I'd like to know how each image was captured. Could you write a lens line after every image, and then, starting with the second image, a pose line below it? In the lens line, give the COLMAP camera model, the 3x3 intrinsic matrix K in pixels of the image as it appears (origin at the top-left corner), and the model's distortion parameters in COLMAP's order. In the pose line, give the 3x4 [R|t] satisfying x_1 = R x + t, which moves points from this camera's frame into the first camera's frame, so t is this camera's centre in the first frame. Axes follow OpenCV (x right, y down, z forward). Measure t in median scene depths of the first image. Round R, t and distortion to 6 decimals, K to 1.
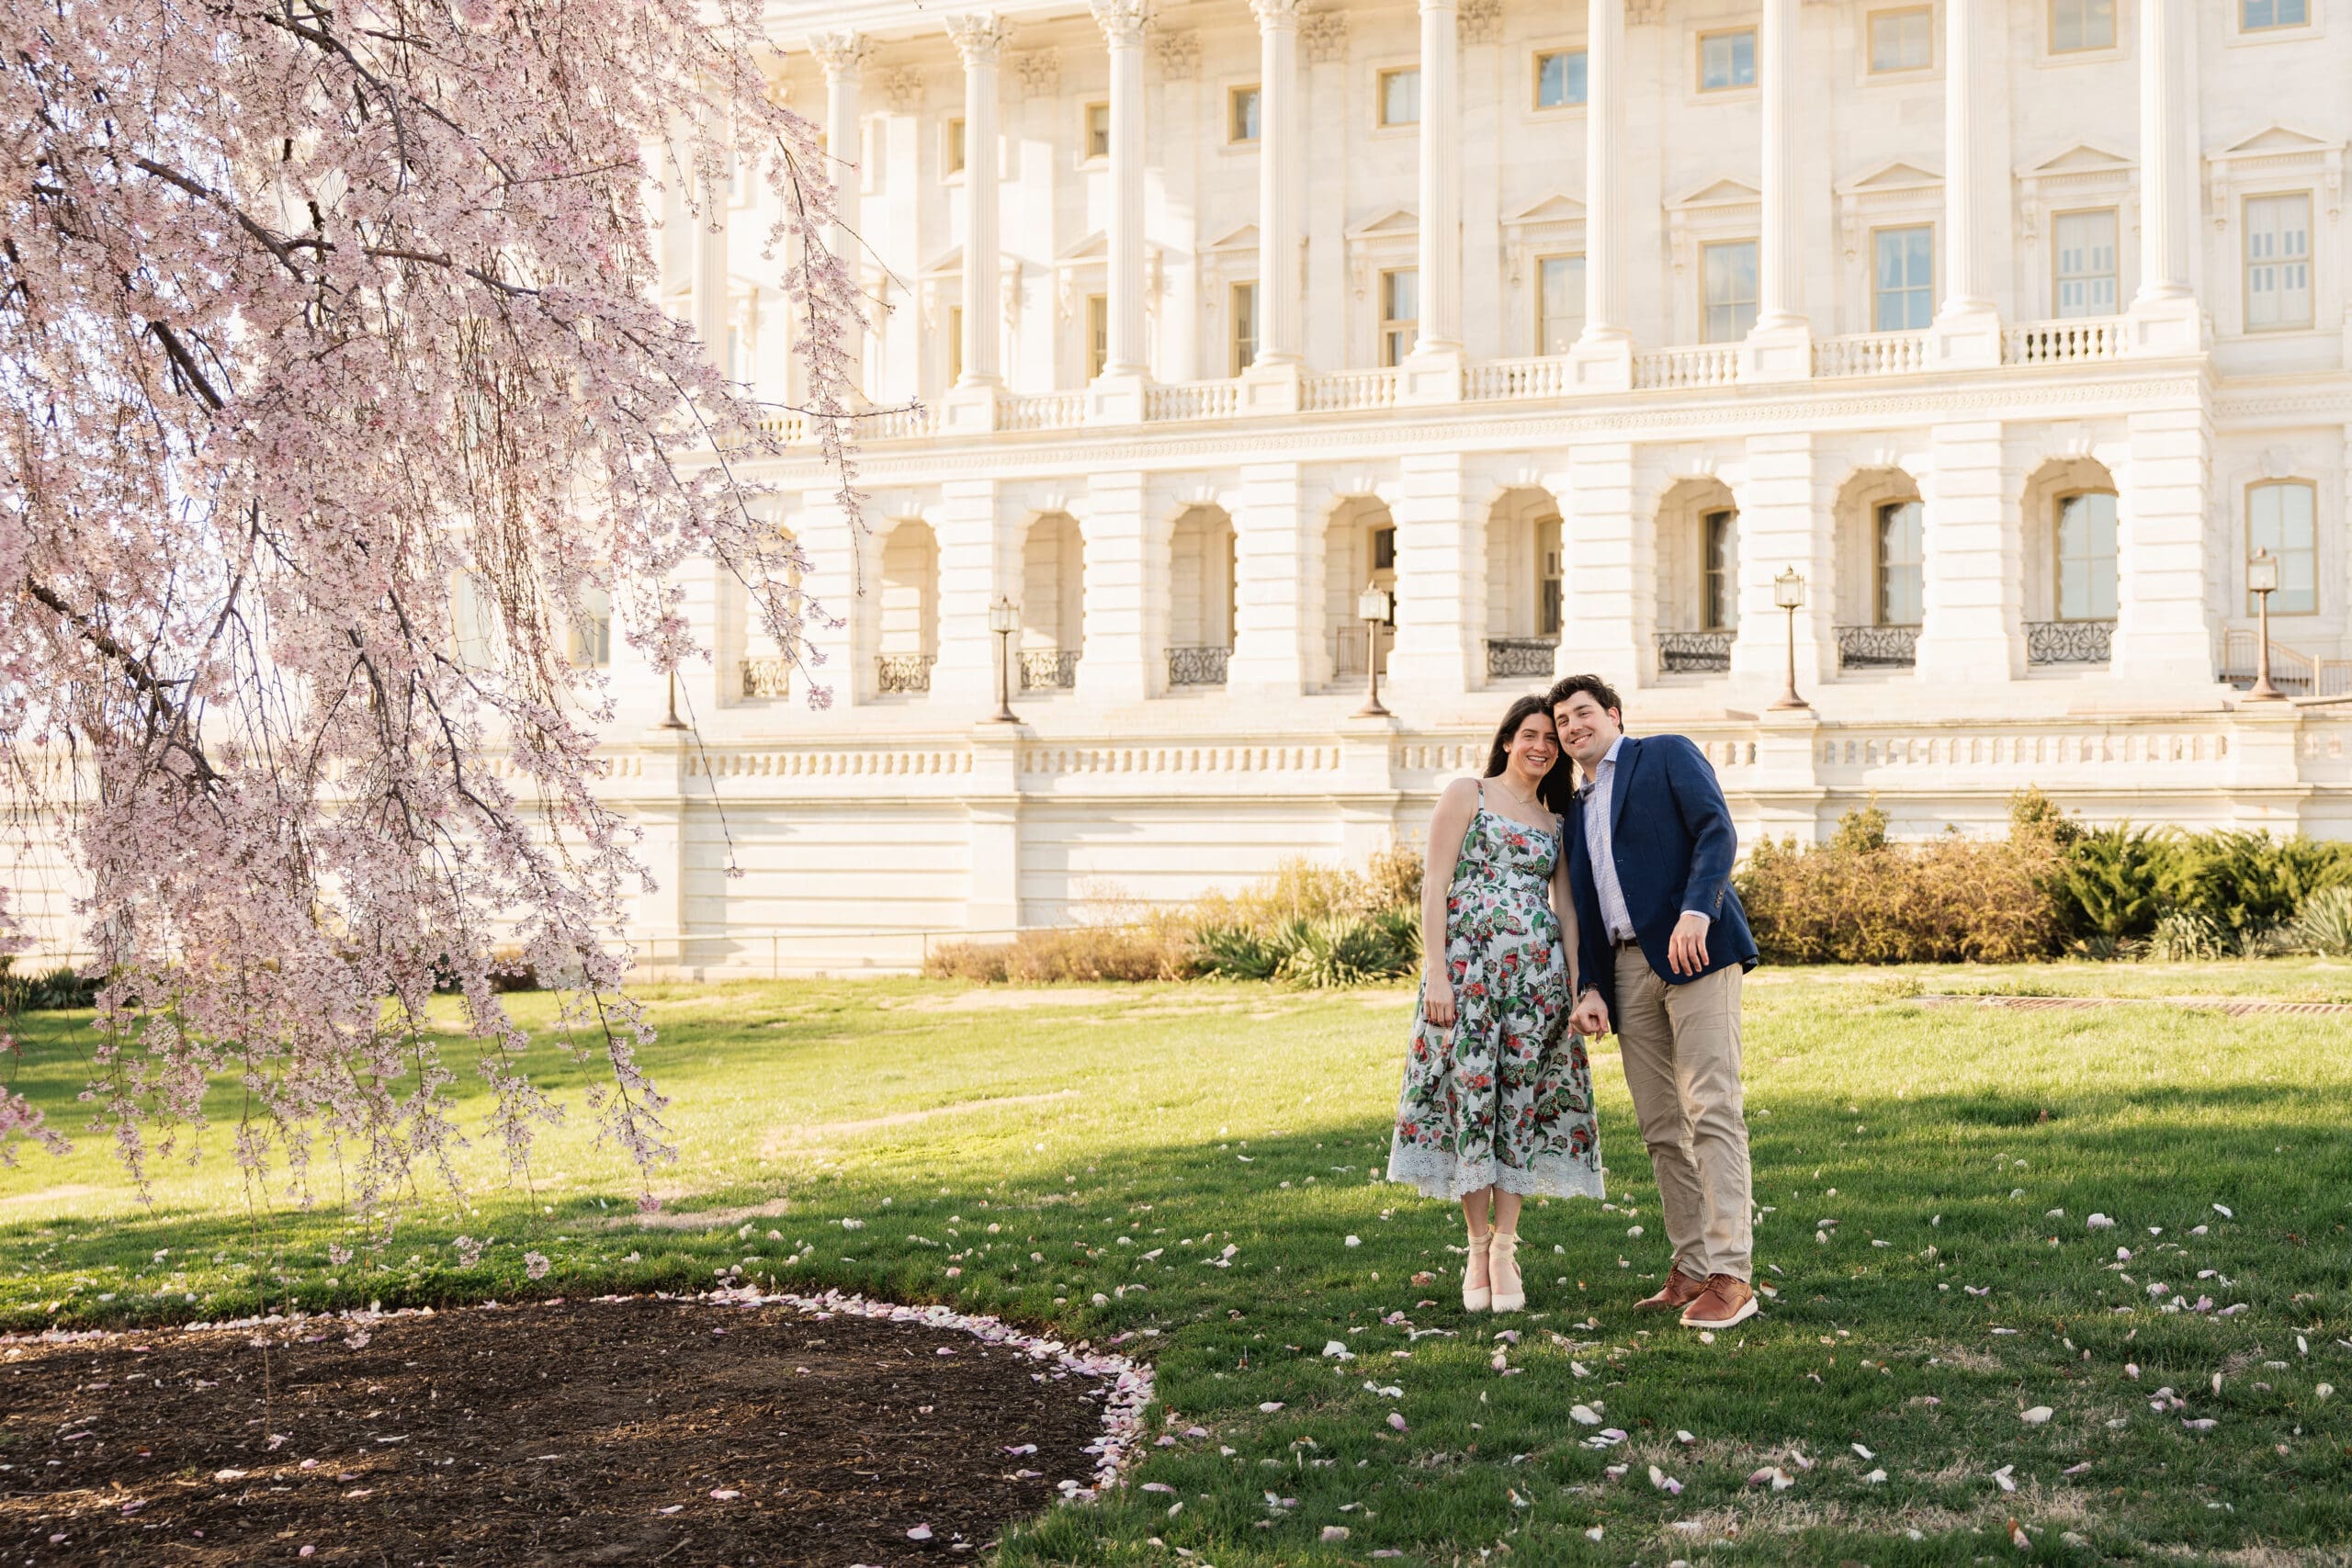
lens RADIAL K [[4033.2, 0, 1176.0], [0, 4033.2, 784.0], [0, 0, 1]] dist [0.050990, 0.060461]
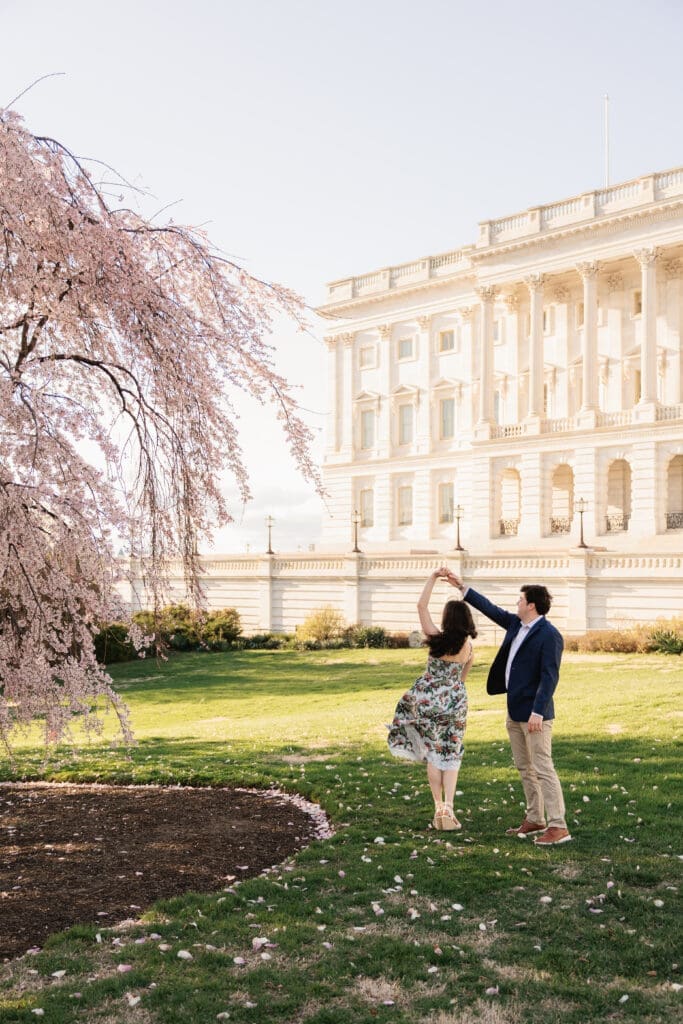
lens RADIAL K [[1756.1, 0, 341.5], [0, 1756.1, 512.0], [0, 0, 1]] dist [0.050990, 0.060461]
pose [[0.842504, 0.001045, -0.538689, 0.418502], [0.022777, 0.999035, 0.037562, -0.081353], [0.538209, -0.043916, 0.841667, -0.007062]]
